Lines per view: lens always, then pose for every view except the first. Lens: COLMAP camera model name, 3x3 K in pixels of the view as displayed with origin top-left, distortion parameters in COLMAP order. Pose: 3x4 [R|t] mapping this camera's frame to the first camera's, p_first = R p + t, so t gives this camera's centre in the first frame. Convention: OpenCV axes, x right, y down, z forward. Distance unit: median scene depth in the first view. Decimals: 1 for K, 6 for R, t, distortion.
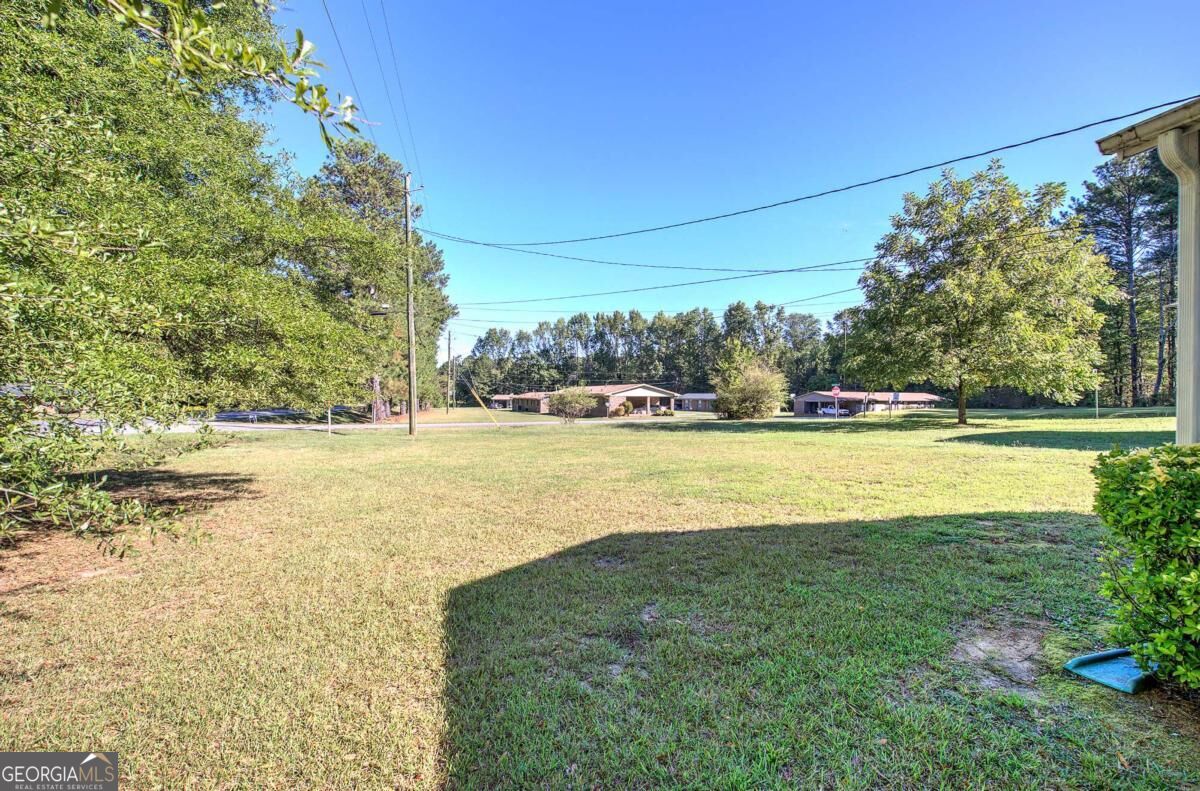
lens RADIAL K [[512.5, 0, 608.7], [0, 512.5, 392.2], [0, 0, 1]] dist [-0.000628, 0.000642]
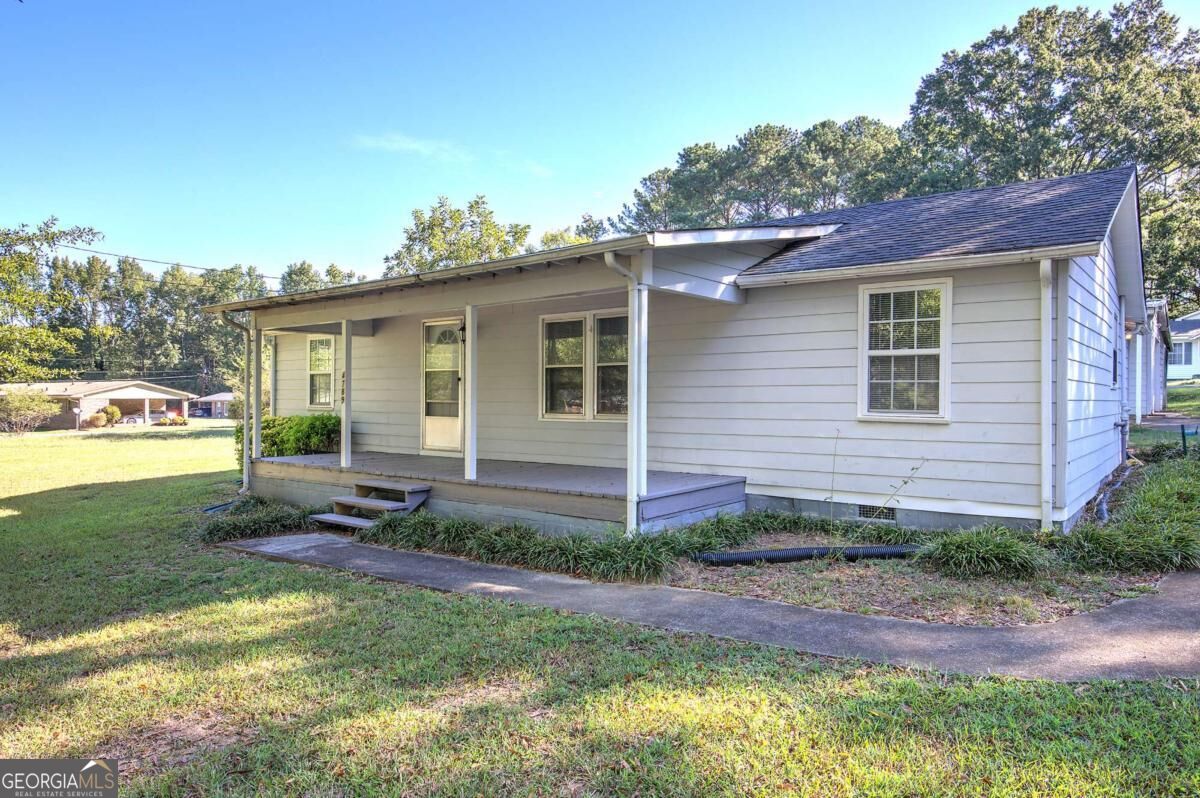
lens RADIAL K [[759.3, 0, 604.6], [0, 759.3, 399.2], [0, 0, 1]] dist [0.016584, -0.013931]
pose [[0.823354, -0.005381, 0.567502, 0.000168], [-0.002012, 0.999921, 0.012399, -0.002538], [-0.567524, -0.011351, 0.823279, -0.106553]]
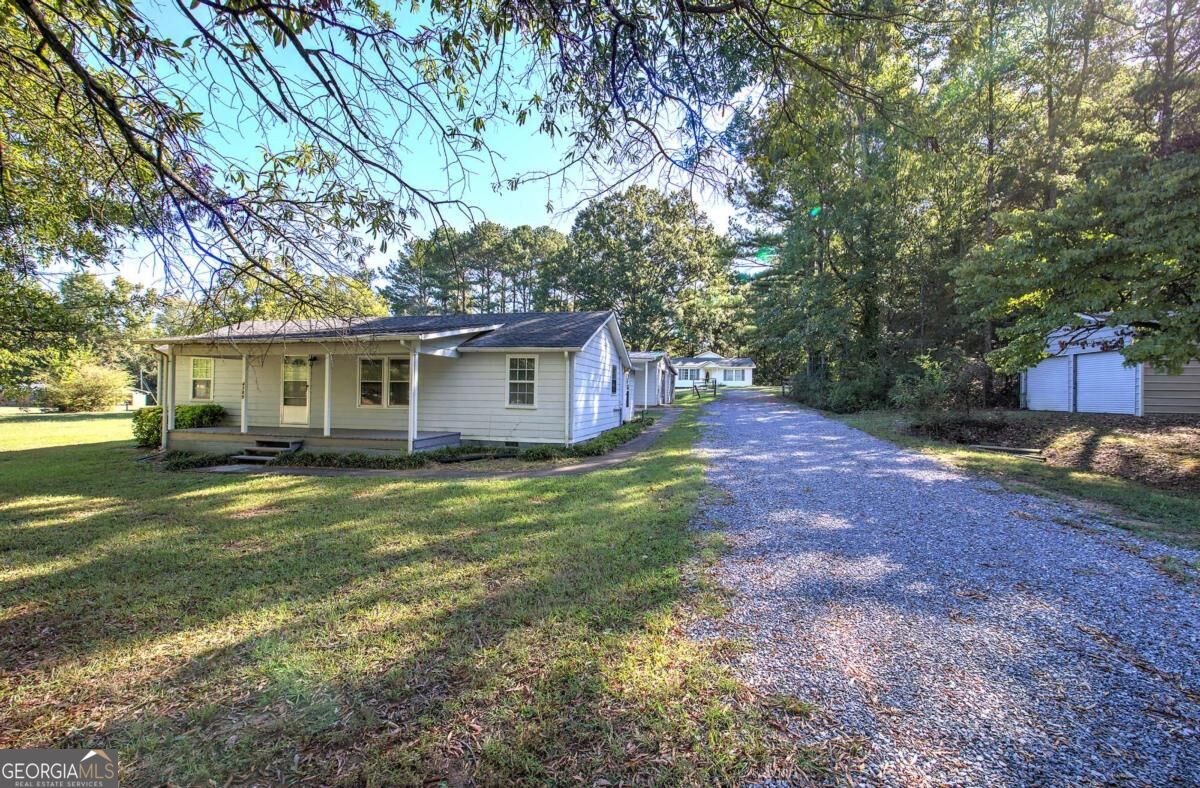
lens RADIAL K [[512.5, 0, 608.7], [0, 512.5, 390.7], [0, 0, 1]] dist [-0.000628, 0.000642]
pose [[0.505772, 0.008724, 0.862623, -0.028672], [-0.019083, 0.999817, 0.001077, -0.004158], [-0.862456, -0.017007, 0.505847, -0.139784]]
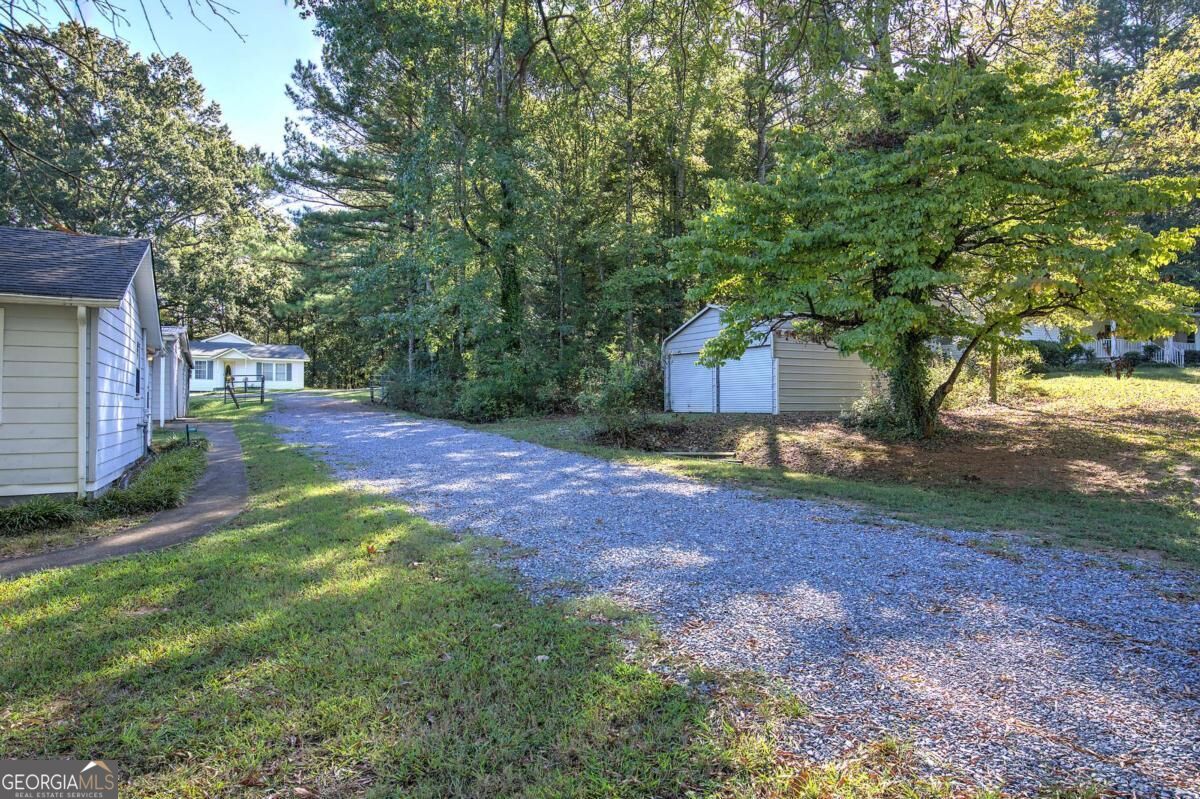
lens RADIAL K [[748.6, 0, 600.0], [0, 748.6, 399.5], [0, 0, 1]] dist [0.004927, -0.001487]
pose [[-0.156318, 0.005648, 0.987691, -0.025654], [-0.008252, 0.999941, -0.007024, -0.002386], [-0.987672, -0.009248, -0.156263, -0.119312]]
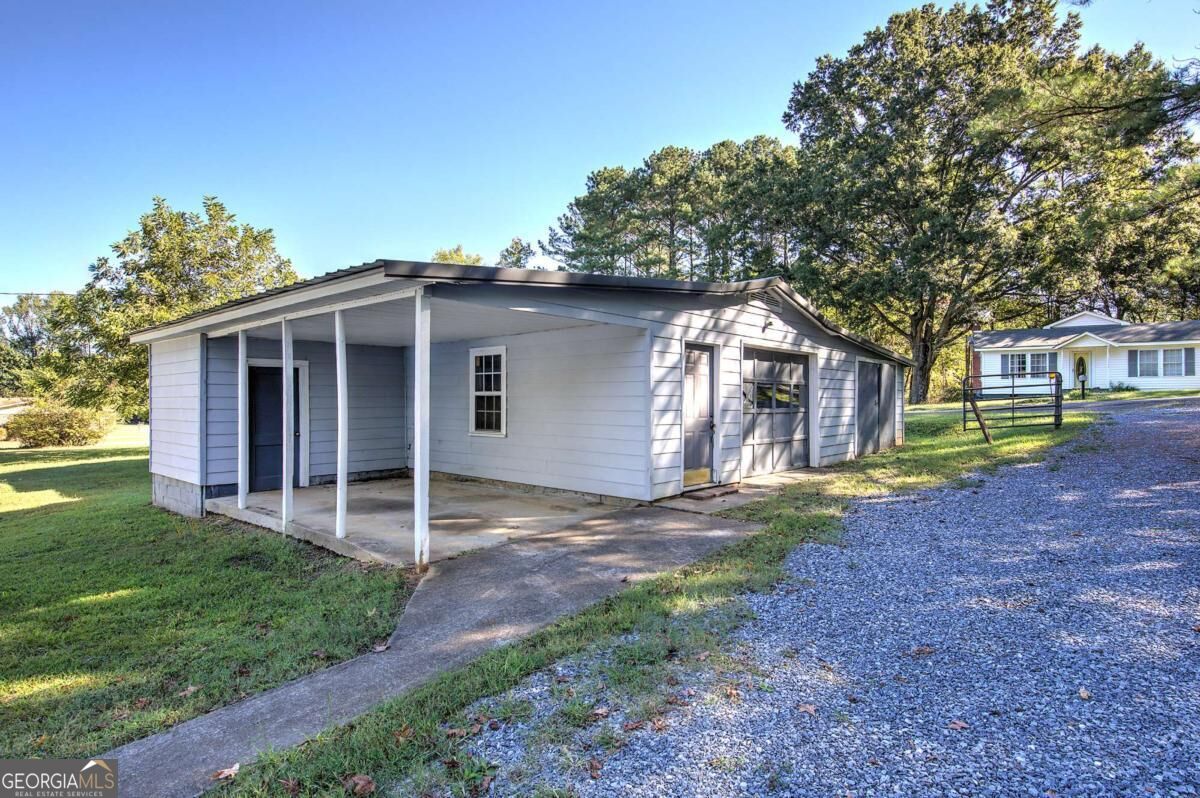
lens RADIAL K [[605.0, 0, 620.8], [0, 605.0, 400.2], [0, 0, 1]] dist [0.041631, -0.025026]
pose [[0.848895, -0.006988, 0.528515, 0.147558], [0.001291, 0.999937, 0.011147, -0.008965], [-0.528560, -0.008780, 0.848851, -0.087929]]
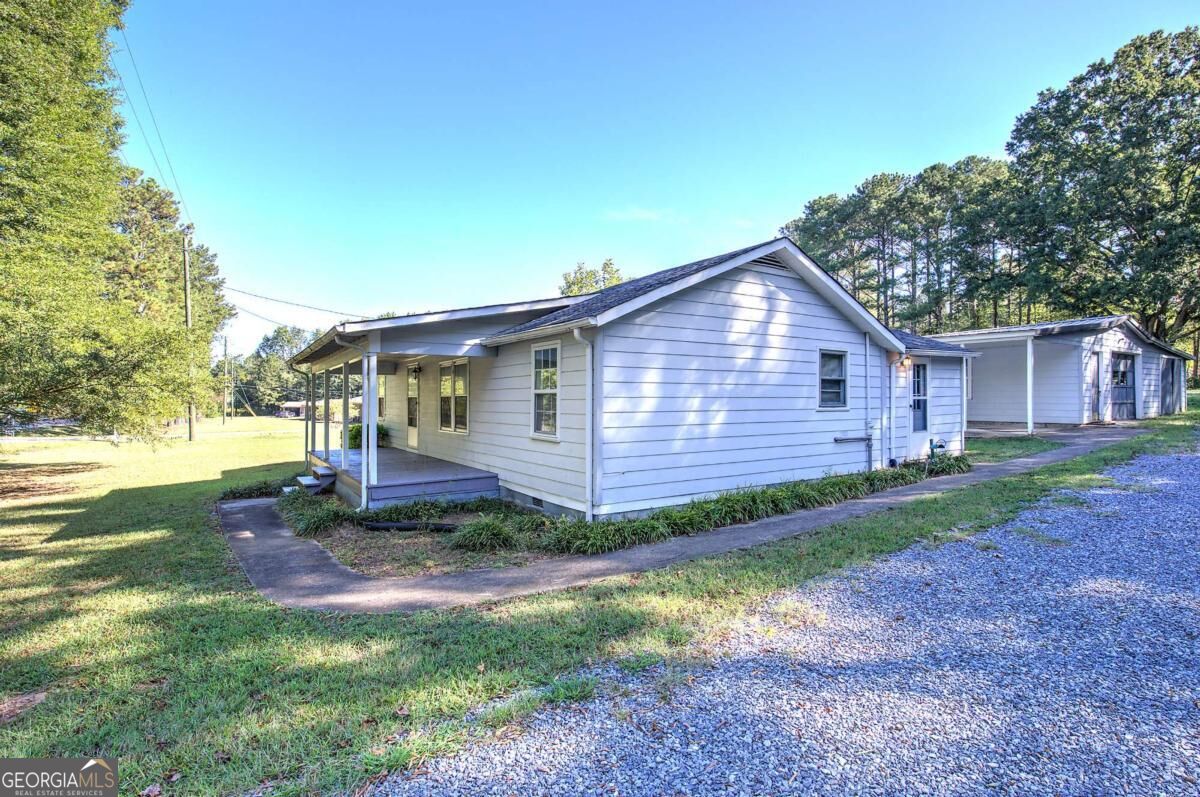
lens RADIAL K [[575.9, 0, 606.1], [0, 575.9, 395.9], [0, 0, 1]] dist [0.001484, -0.001503]
pose [[0.960893, -0.009077, 0.276771, 0.043047], [0.008379, 0.999958, 0.003705, -0.005263], [-0.276793, -0.001241, 0.960929, -0.135692]]
